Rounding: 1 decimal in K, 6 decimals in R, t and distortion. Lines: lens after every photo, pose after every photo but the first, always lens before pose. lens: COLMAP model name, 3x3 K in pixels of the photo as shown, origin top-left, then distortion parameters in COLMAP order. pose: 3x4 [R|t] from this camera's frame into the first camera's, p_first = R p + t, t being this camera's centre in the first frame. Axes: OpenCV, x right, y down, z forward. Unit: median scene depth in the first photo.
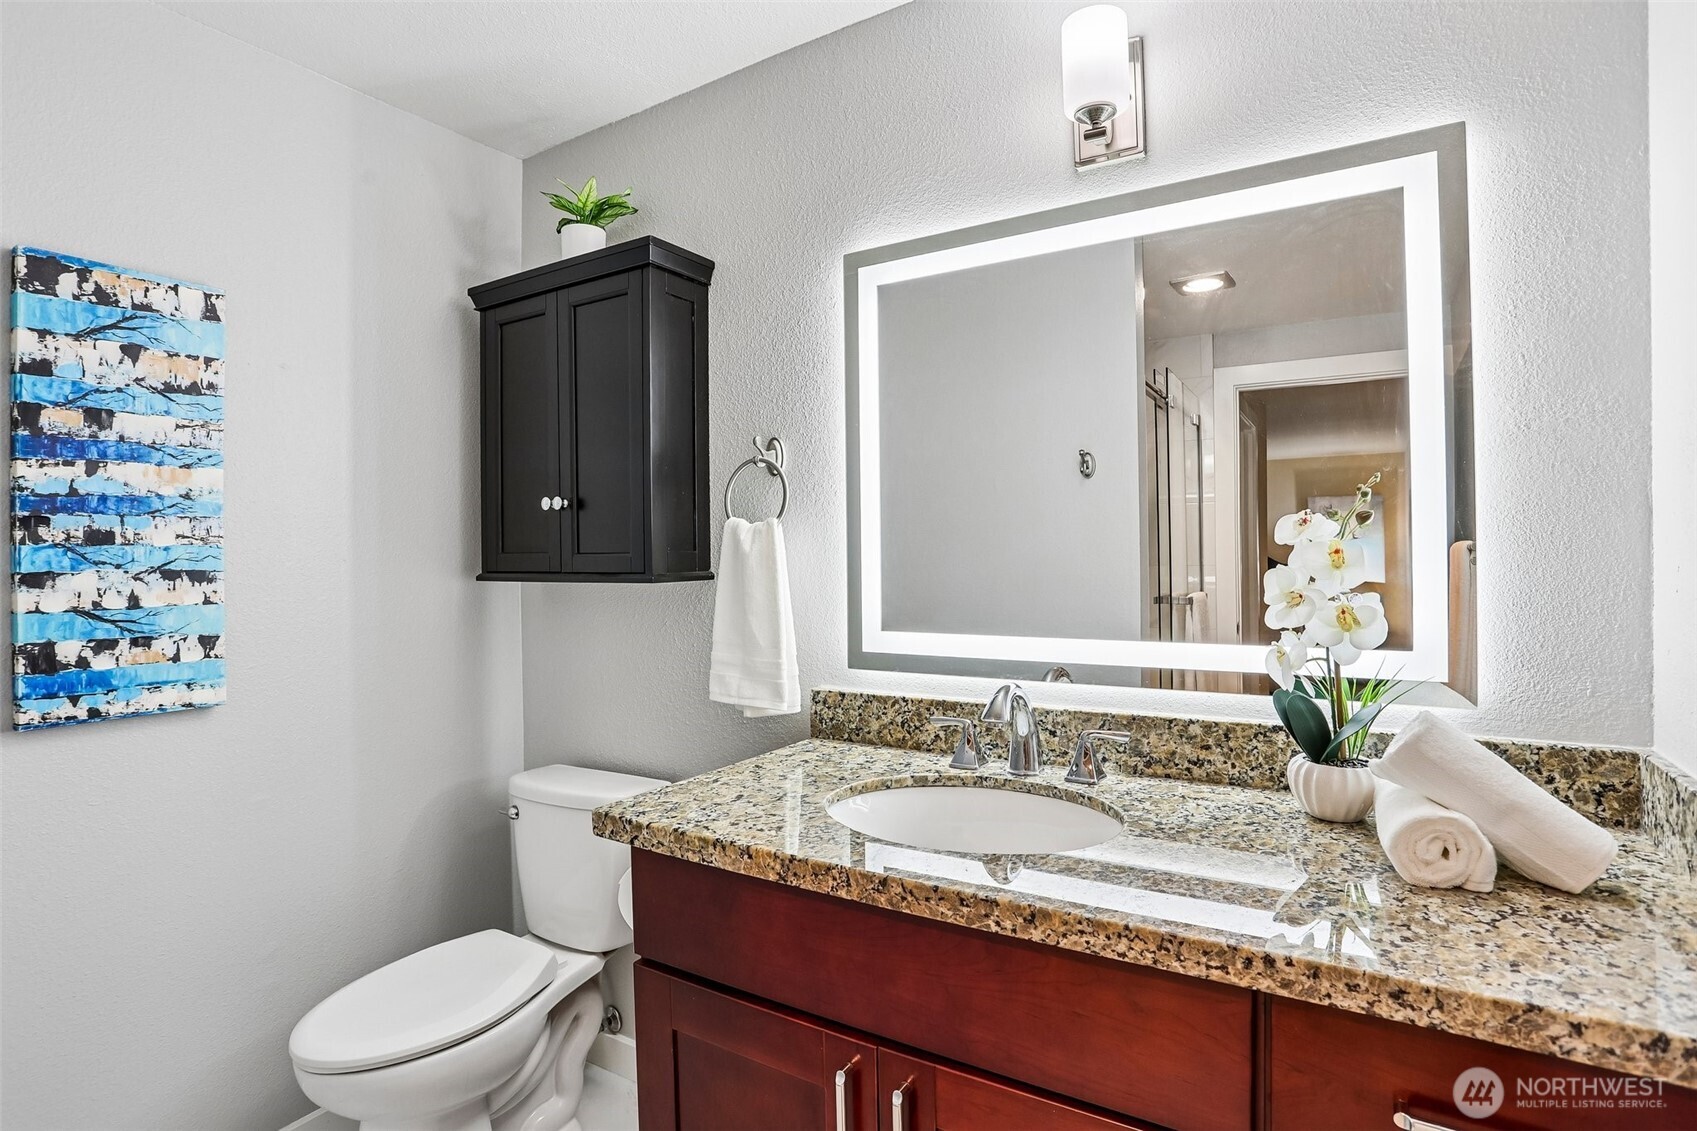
lens RADIAL K [[841.8, 0, 857.9], [0, 841.8, 561.7], [0, 0, 1]] dist [-0.068000, 0.026651]
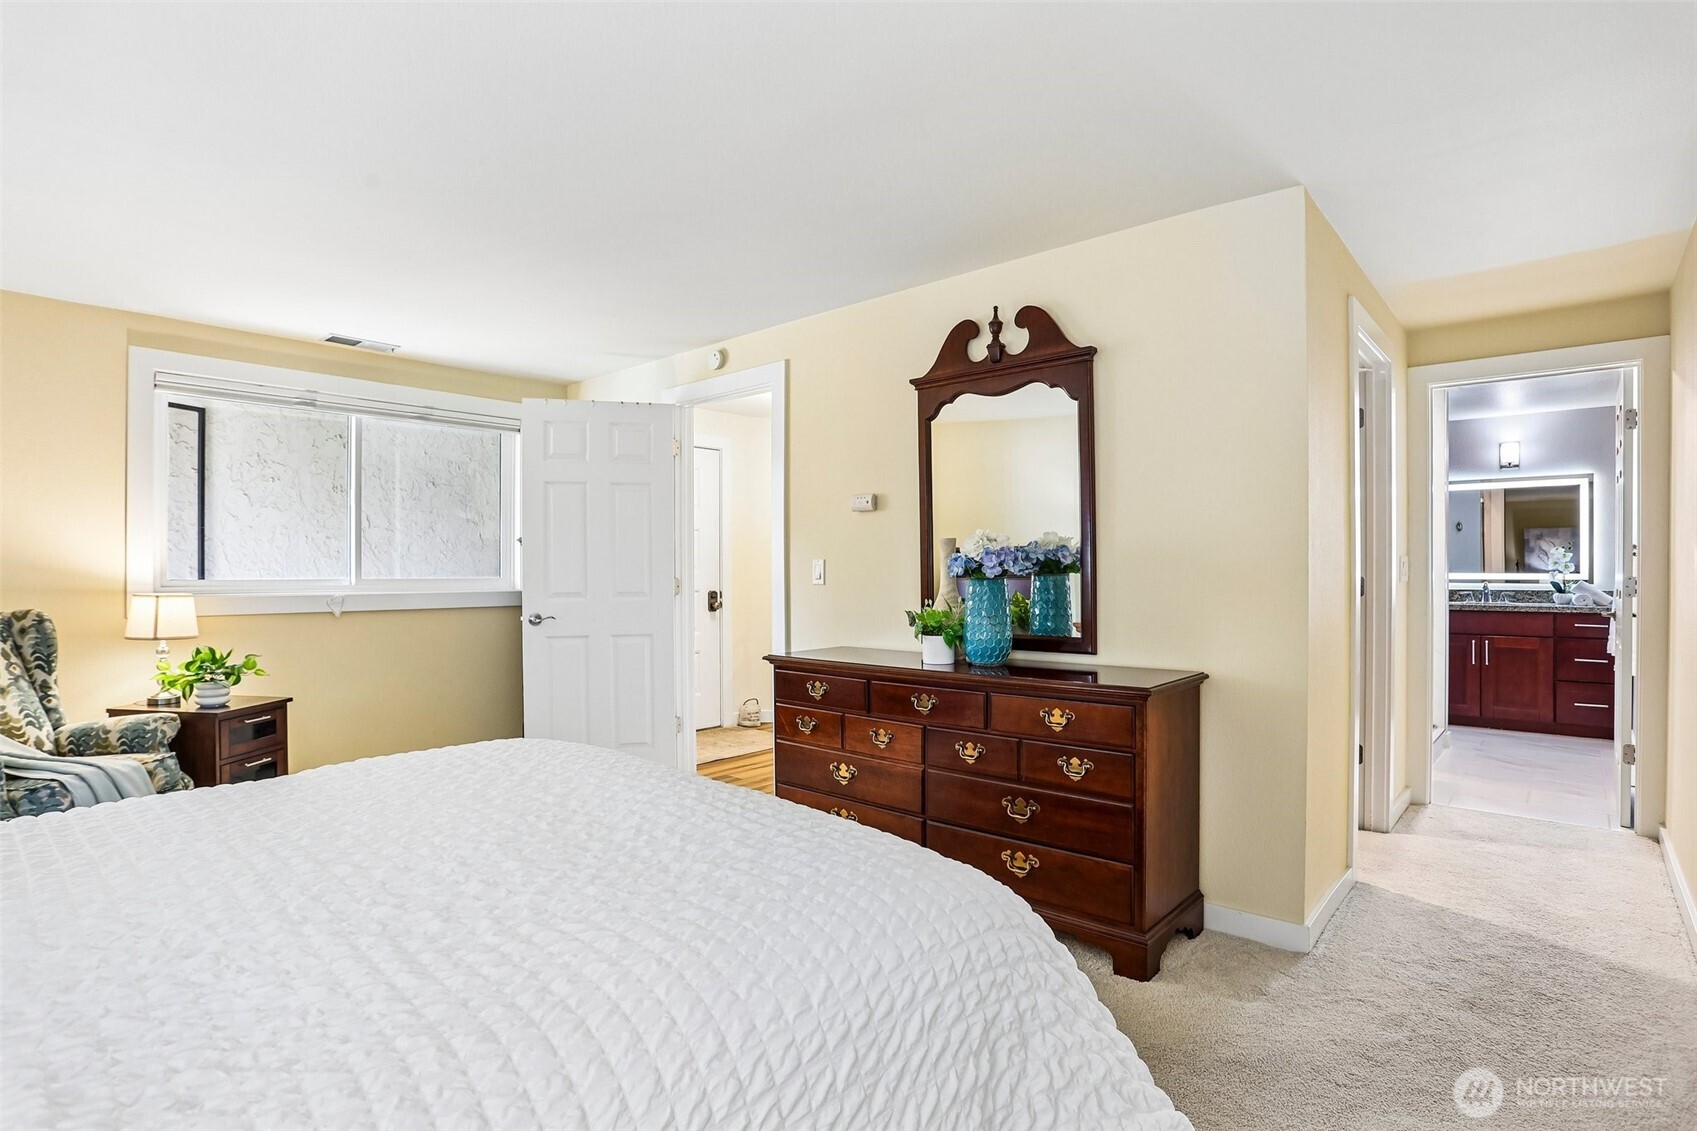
lens RADIAL K [[841.8, 0, 838.7], [0, 841.8, 576.4], [0, 0, 1]] dist [-0.068000, 0.026651]
pose [[0.984302, 0.014065, -0.175928, -3.072105], [-0.013732, 0.999901, 0.003112, 0.174282], [0.175955, -0.000647, 0.984398, -4.915130]]
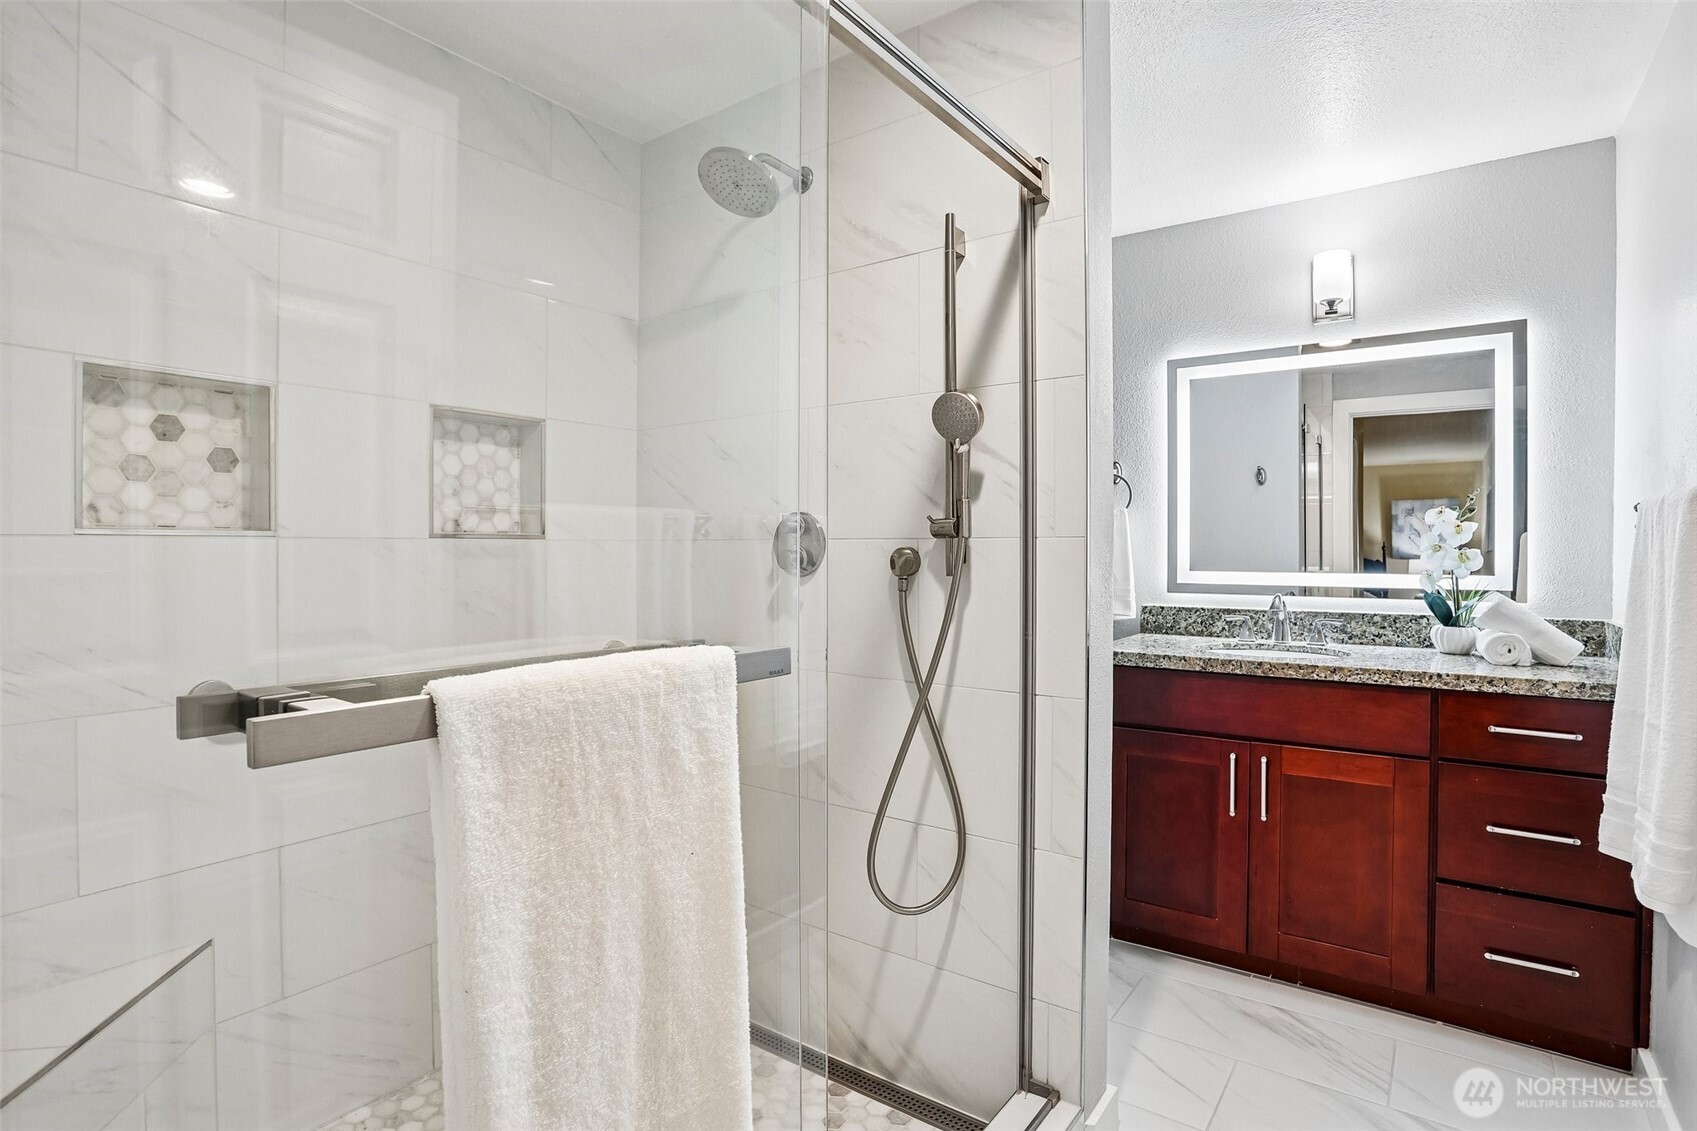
lens RADIAL K [[841.8, 0, 843.7], [0, 841.8, 562.3], [0, 0, 1]] dist [-0.068000, 0.026651]
pose [[0.997256, 0.015257, -0.072436, -0.809623], [-0.014848, 0.999871, 0.006189, 0.087292], [0.072521, -0.005096, 0.997354, -1.163713]]
